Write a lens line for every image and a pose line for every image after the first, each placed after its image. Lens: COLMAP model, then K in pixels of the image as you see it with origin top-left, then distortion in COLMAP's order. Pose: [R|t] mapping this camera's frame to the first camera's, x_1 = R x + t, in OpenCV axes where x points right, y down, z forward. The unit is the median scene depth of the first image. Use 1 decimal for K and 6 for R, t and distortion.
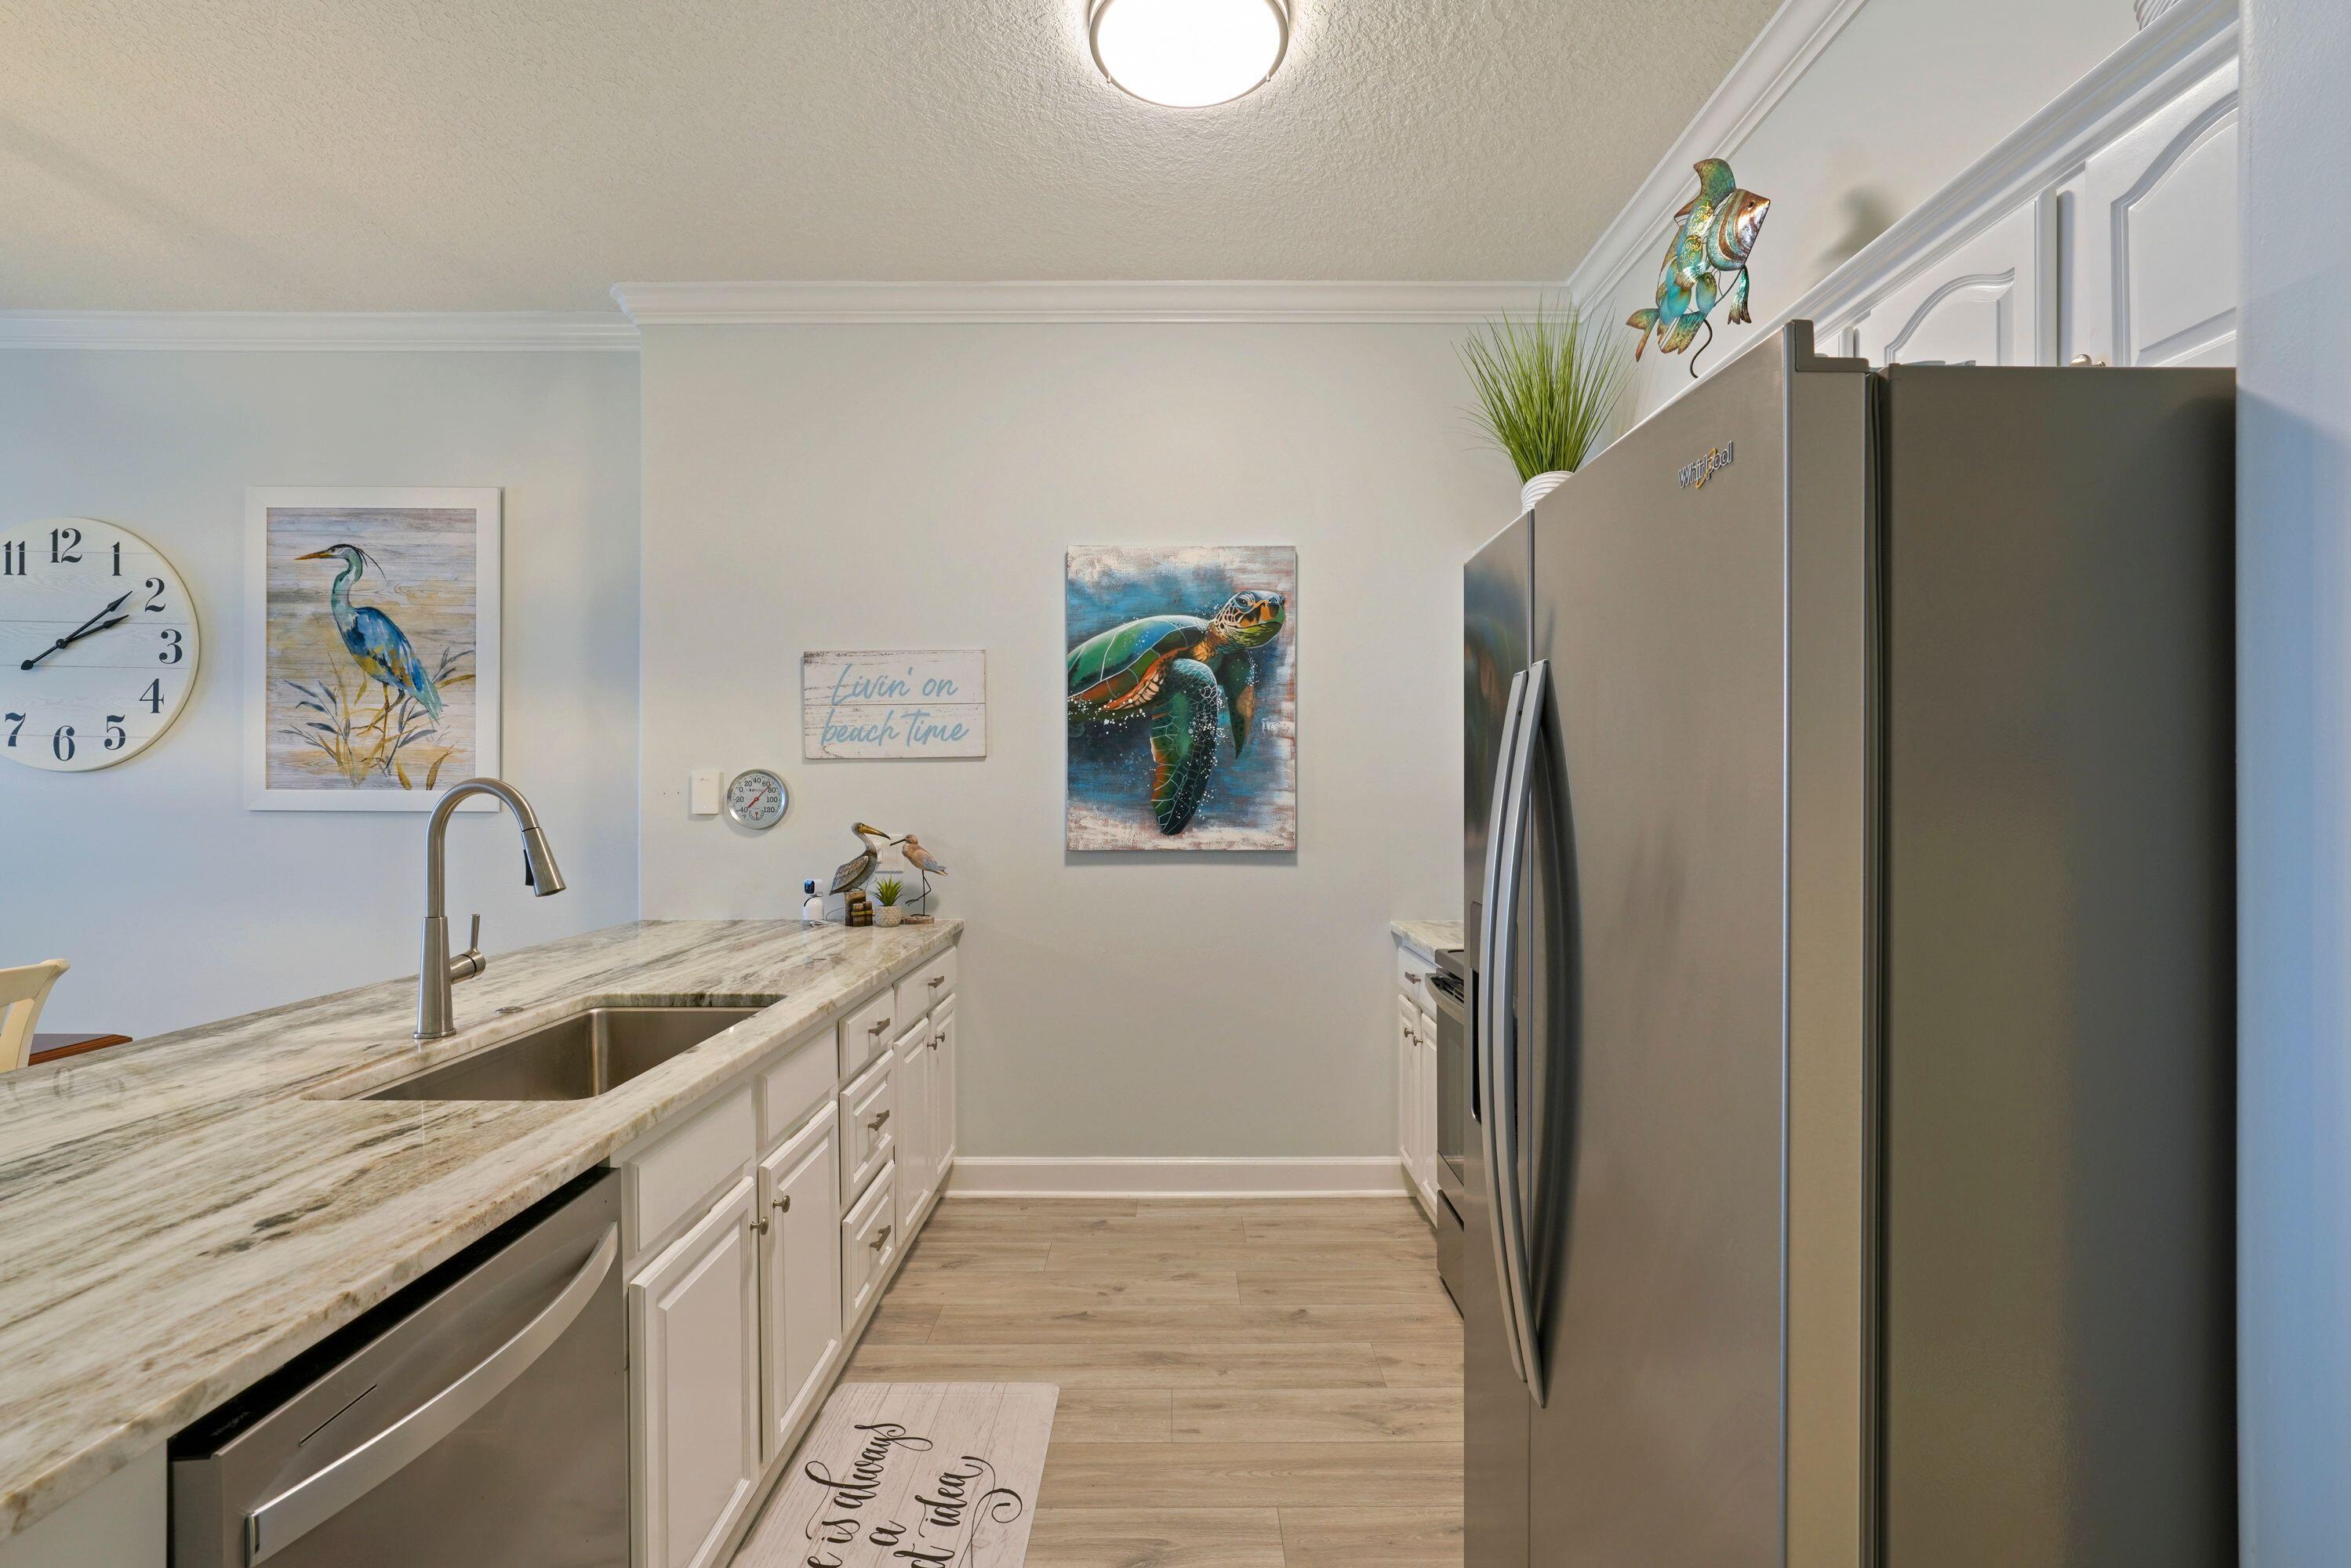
lens RADIAL K [[1034.6, 0, 1178.4], [0, 1034.6, 790.2], [0, 0, 1]] dist [-0.010088, 0.003576]
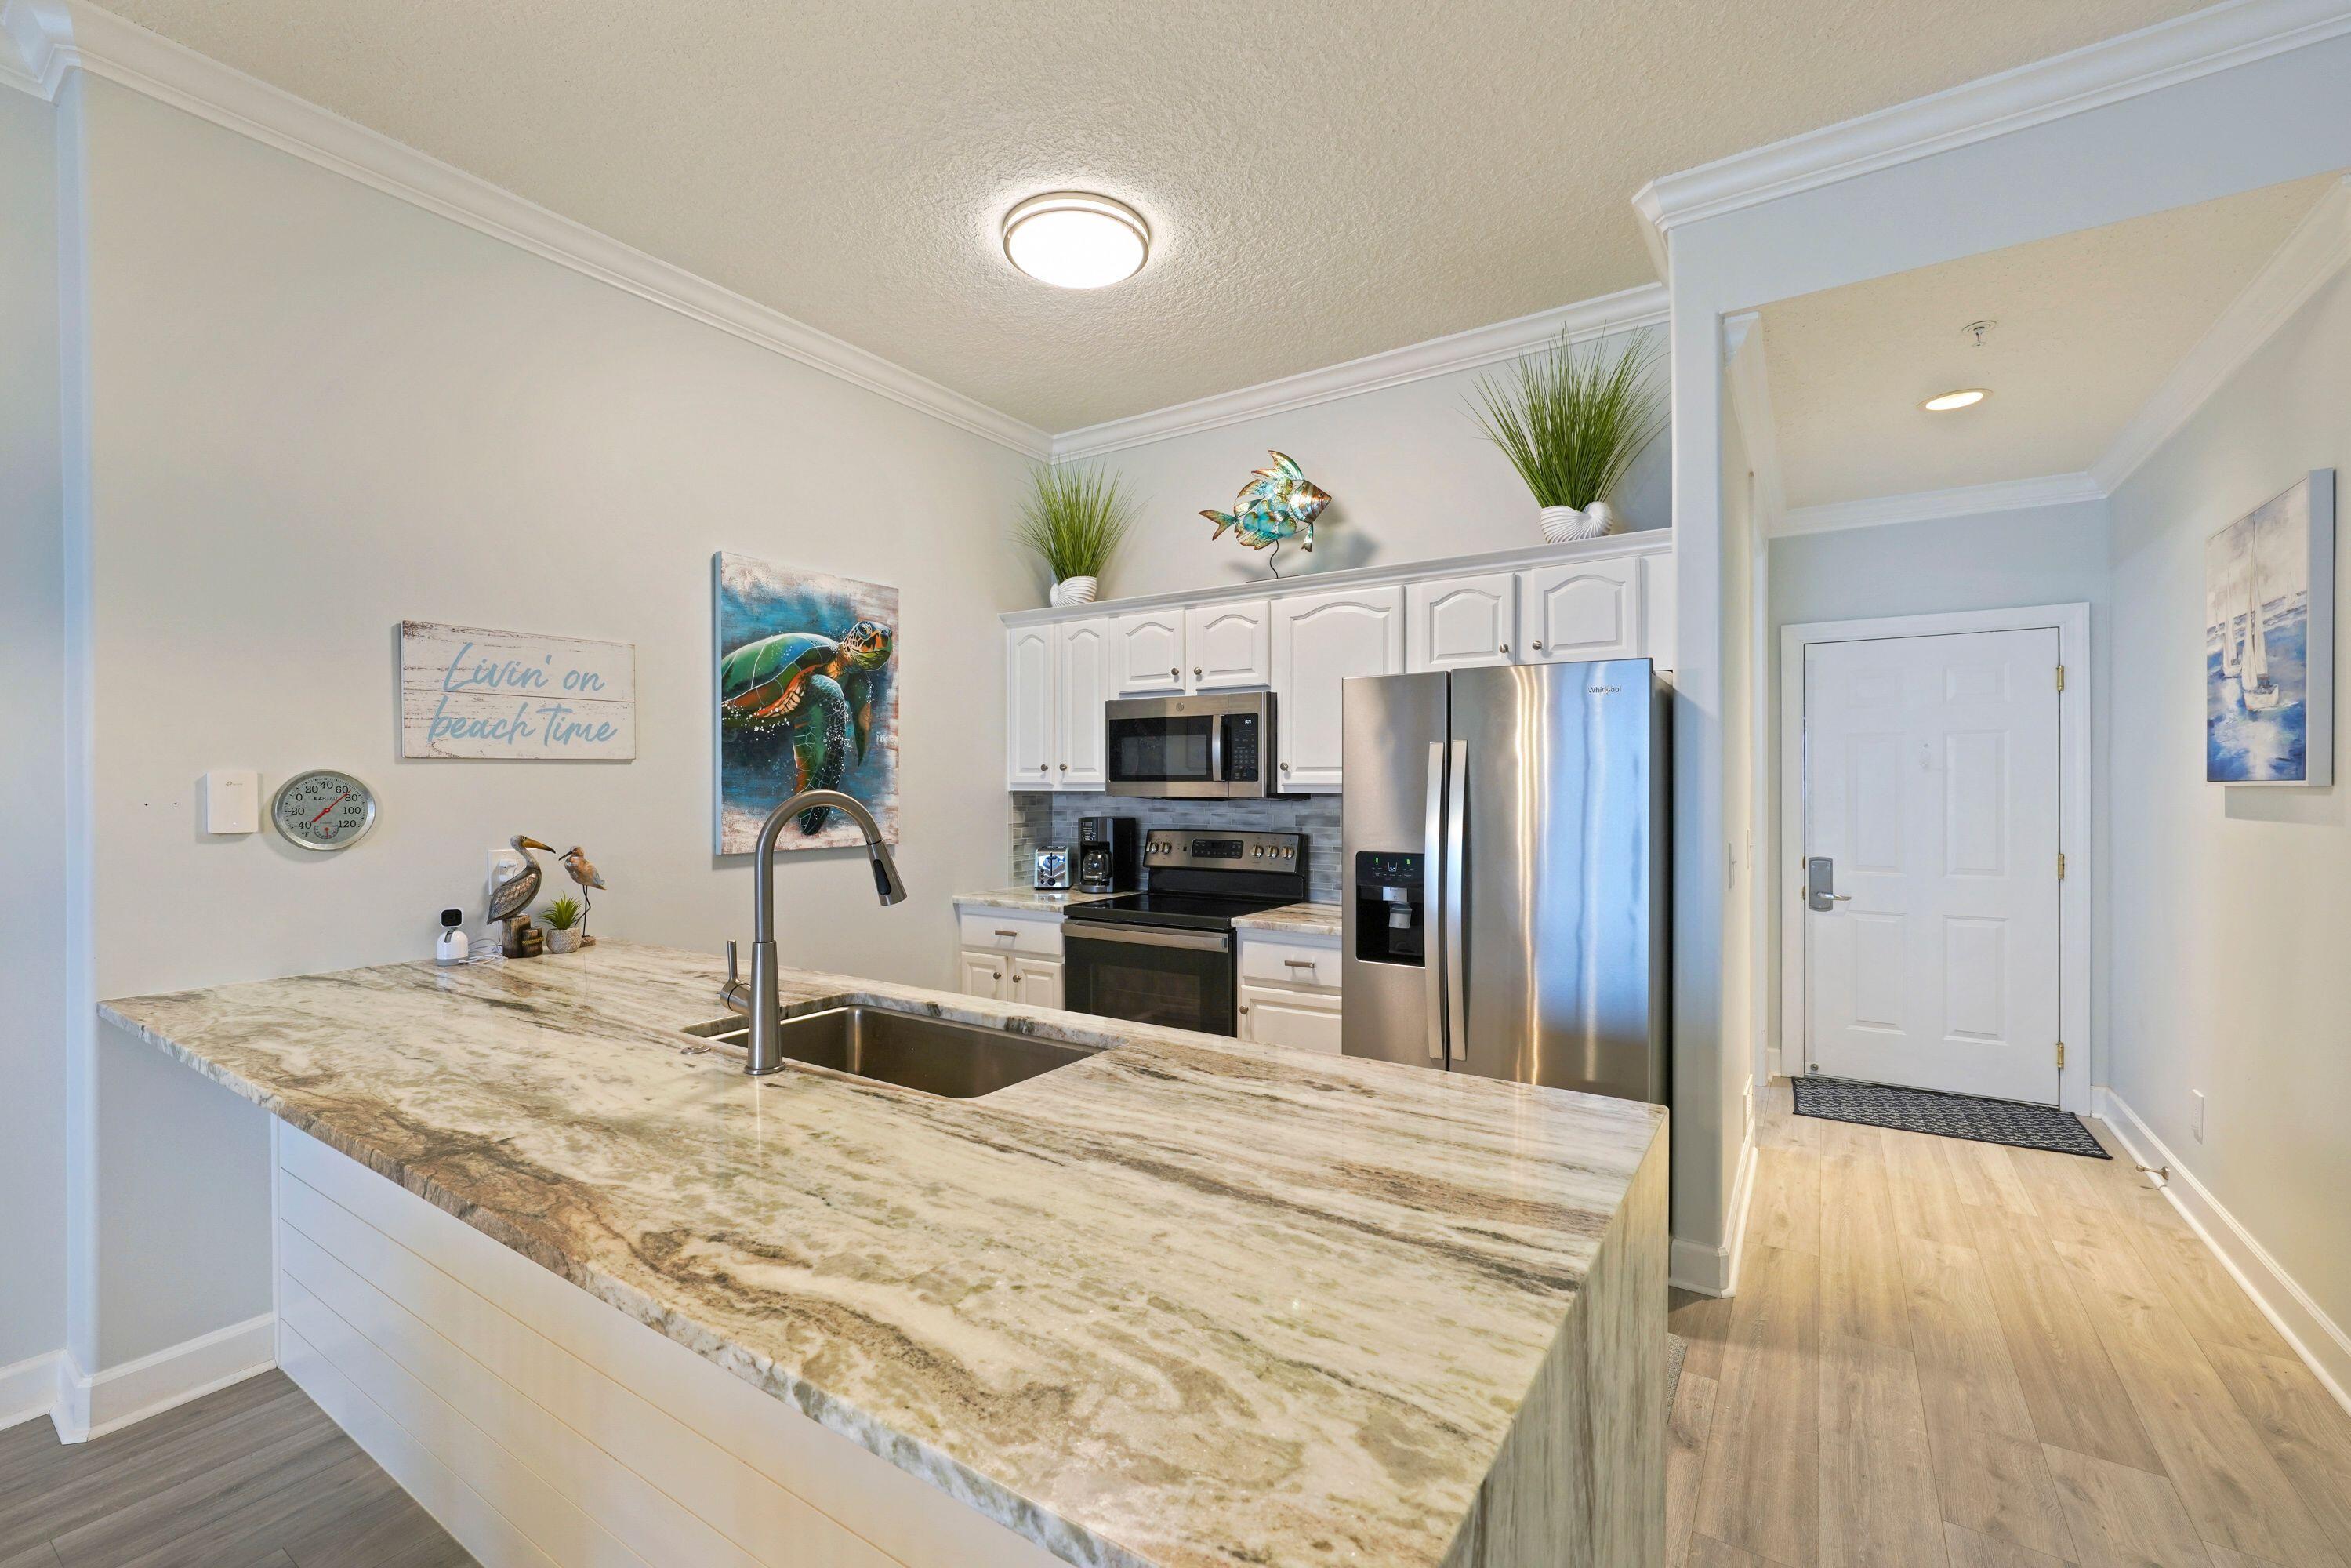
lens RADIAL K [[1036.6, 0, 1097.1], [0, 1036.6, 795.6], [0, 0, 1]] dist [-0.007685, 0.000027]
pose [[0.570183, -0.009126, 0.821467, -0.736741], [0.000128, 0.999939, 0.011020, -0.010404], [-0.821517, -0.006179, 0.570150, 0.126991]]
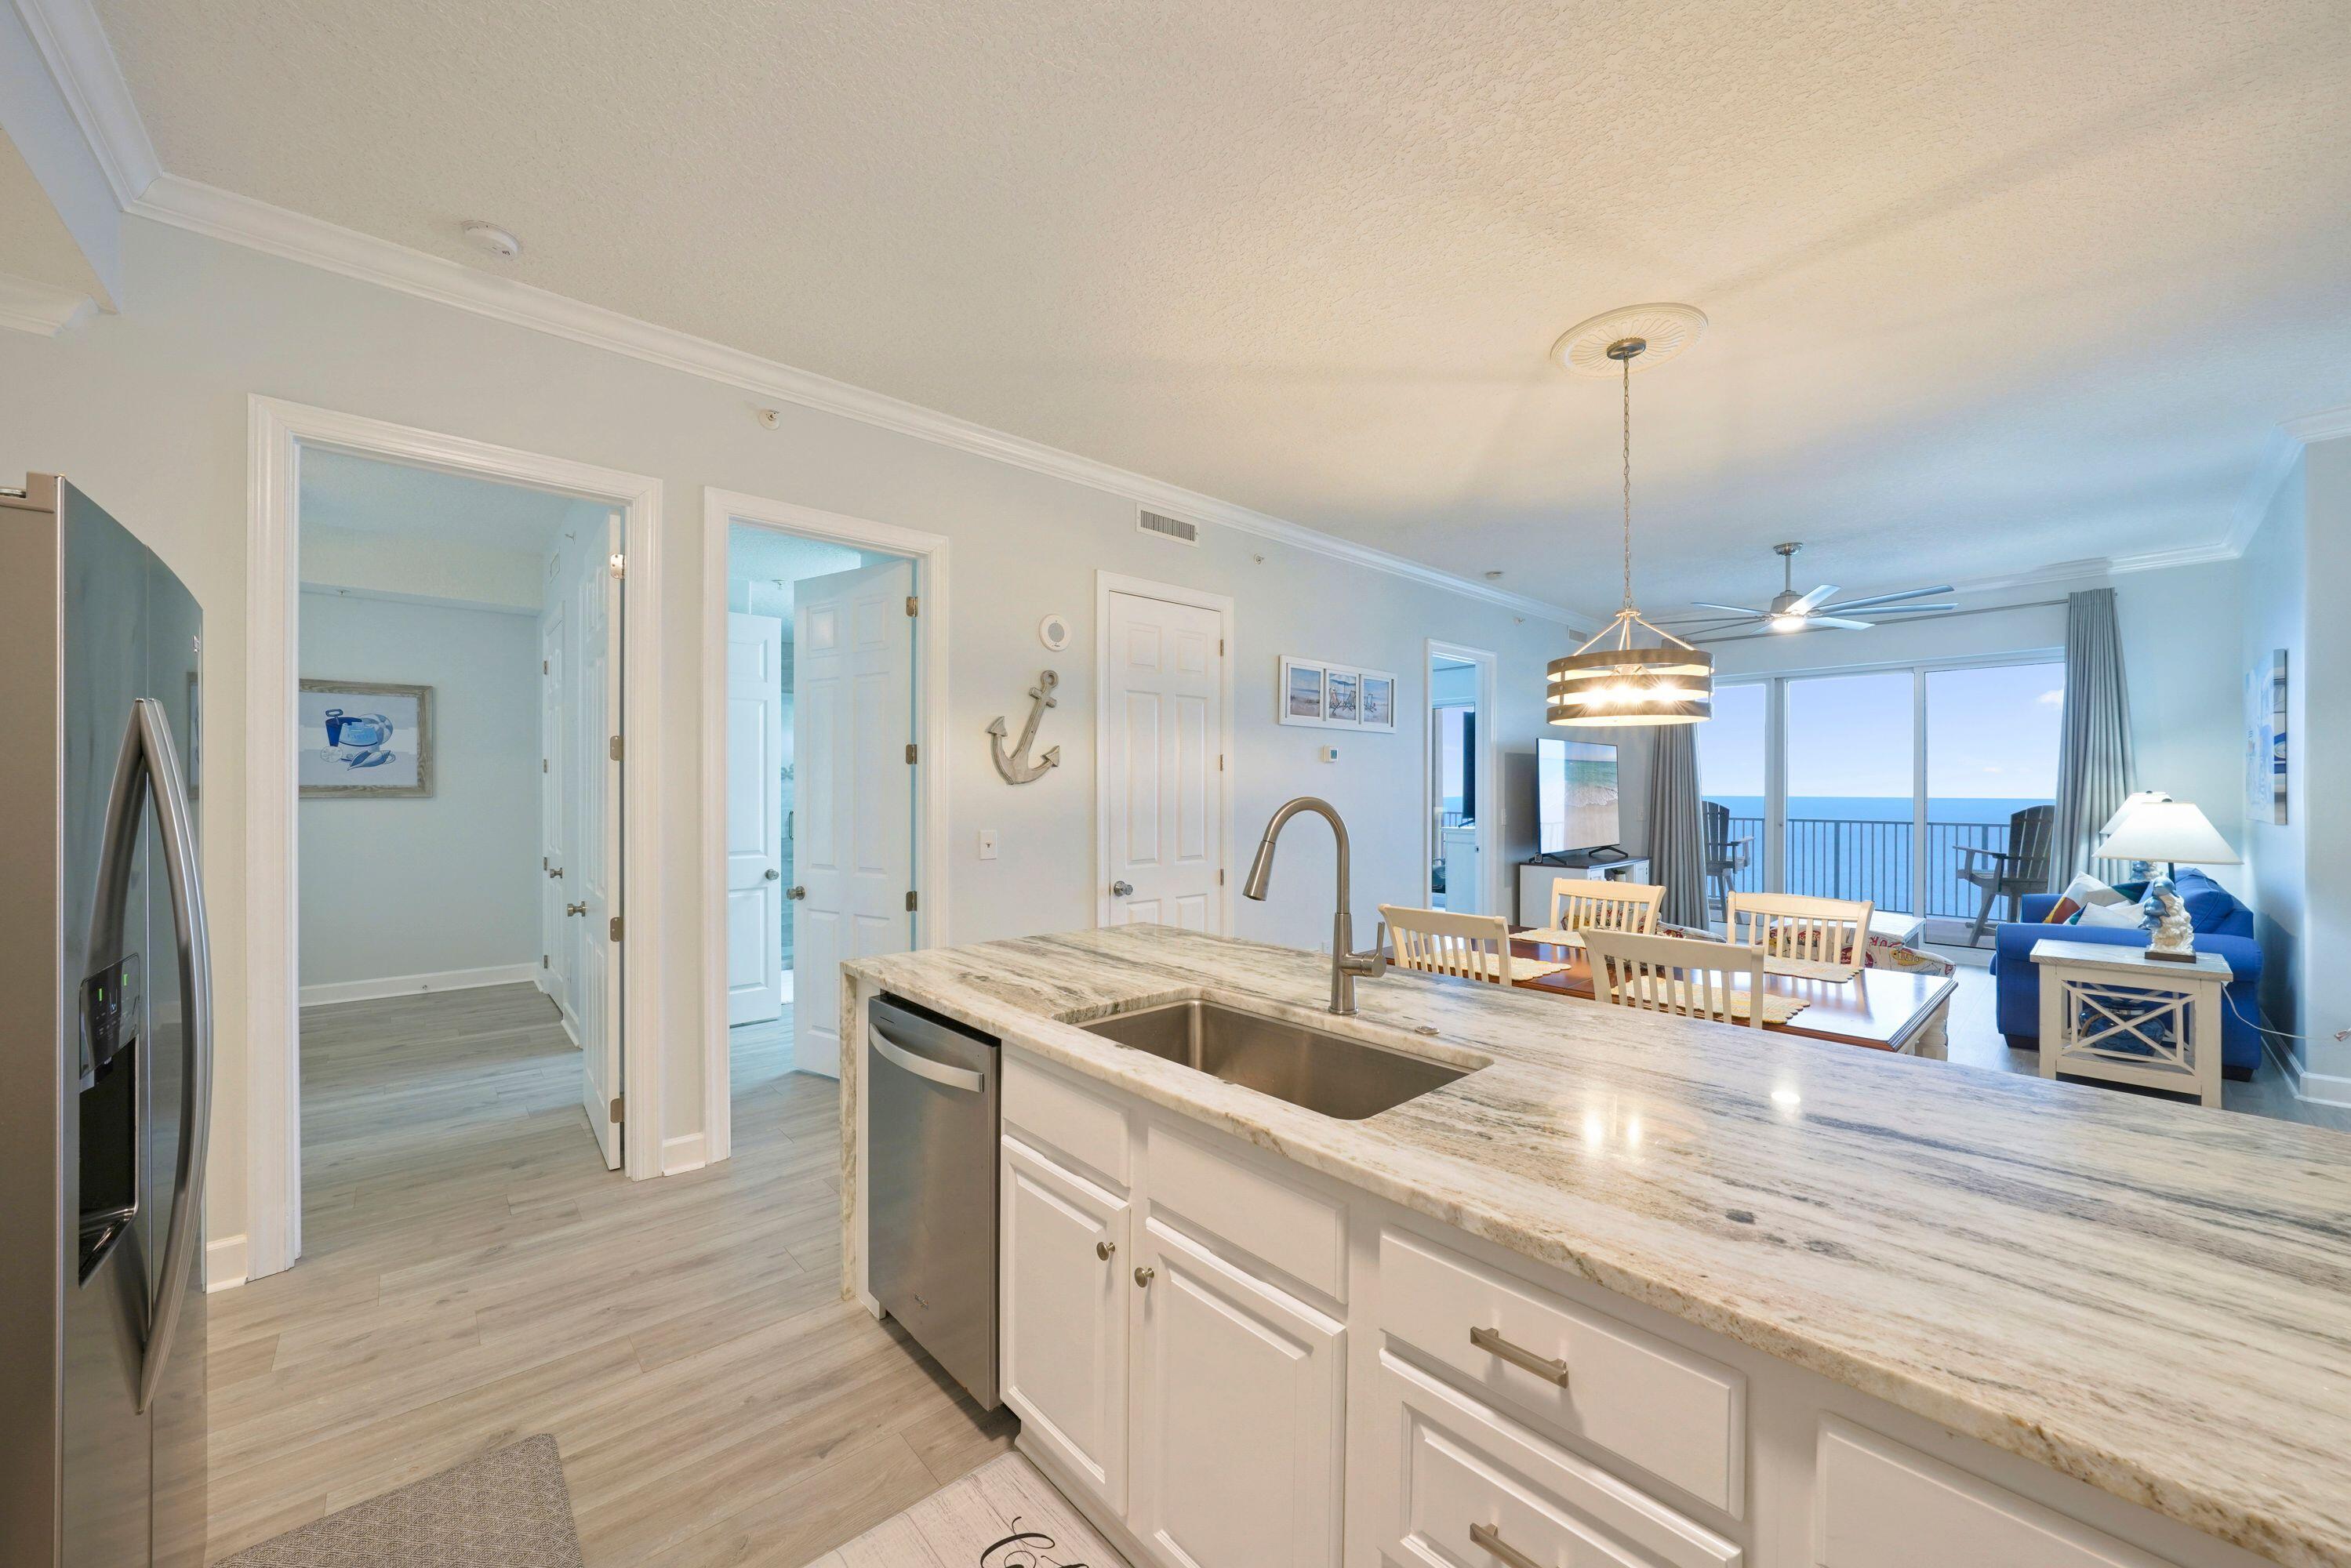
lens RADIAL K [[870.5, 0, 1195.1], [0, 870.5, 791.8], [0, 0, 1]] dist [-0.002401, -0.000322]
pose [[-0.742394, 0.002150, -0.669960, 0.054349], [0.000589, 0.999997, 0.002556, -0.014696], [0.669963, 0.001503, -0.742393, 0.924040]]
